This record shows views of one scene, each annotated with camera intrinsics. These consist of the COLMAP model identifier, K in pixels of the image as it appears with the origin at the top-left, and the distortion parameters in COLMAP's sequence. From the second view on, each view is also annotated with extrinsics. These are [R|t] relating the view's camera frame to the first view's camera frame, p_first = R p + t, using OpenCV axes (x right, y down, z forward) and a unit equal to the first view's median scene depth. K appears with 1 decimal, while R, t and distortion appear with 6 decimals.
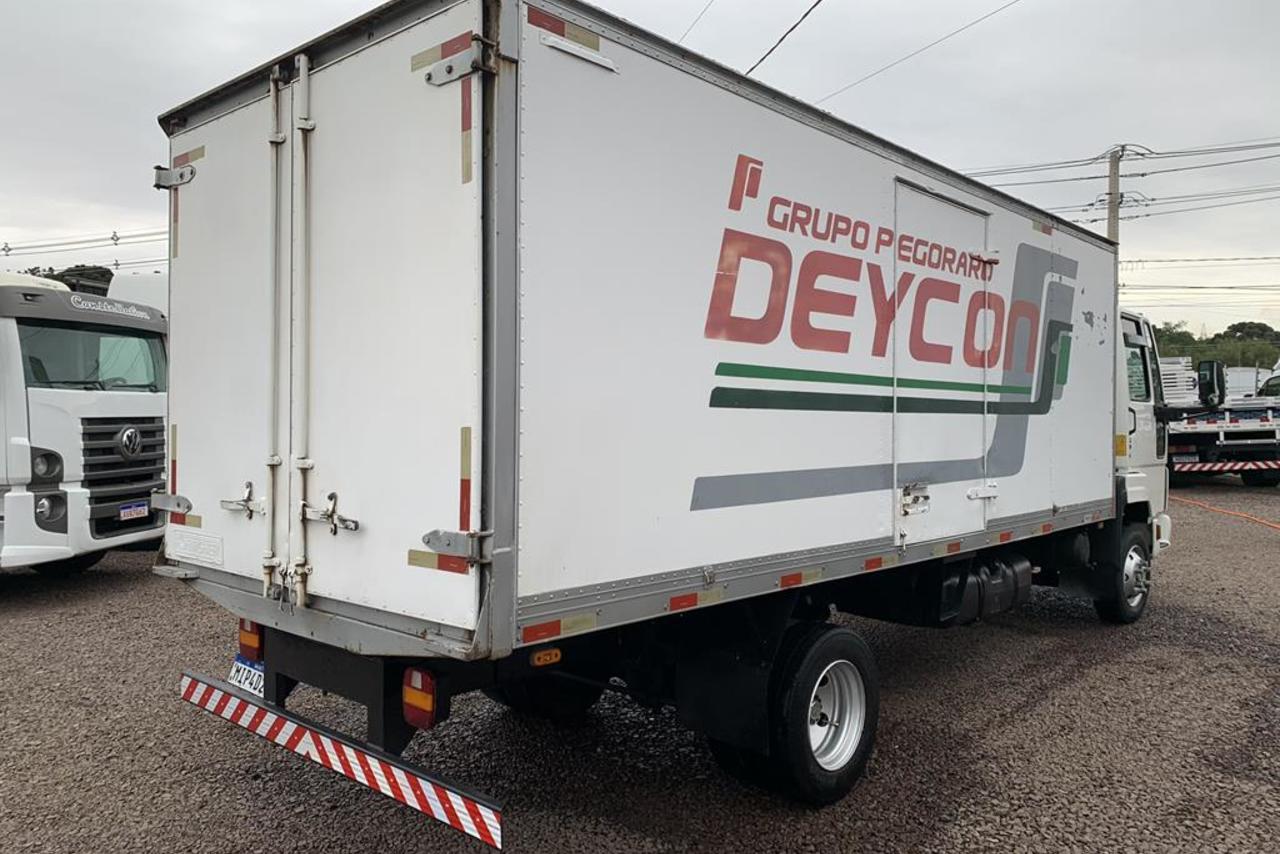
lens RADIAL K [[953.0, 0, 630.6], [0, 953.0, 422.8], [0, 0, 1]] dist [0.080224, -0.012199]
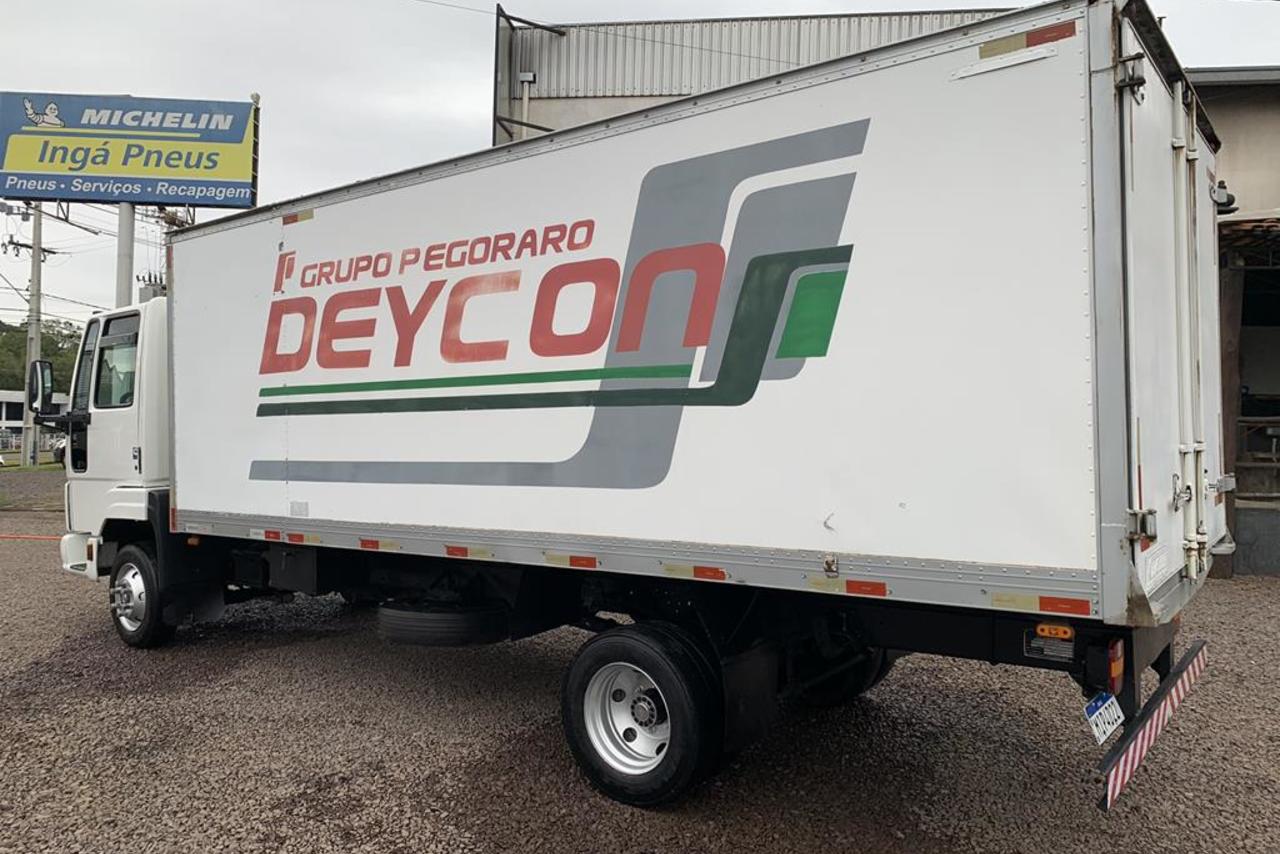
lens RADIAL K [[953.0, 0, 638.8], [0, 953.0, 425.9], [0, 0, 1]] dist [0.080224, -0.012199]
pose [[0.136092, -0.004985, -0.990684, 1.475732], [0.007755, 0.999962, -0.003967, 0.009390], [0.990666, -0.007143, 0.136125, 1.171341]]
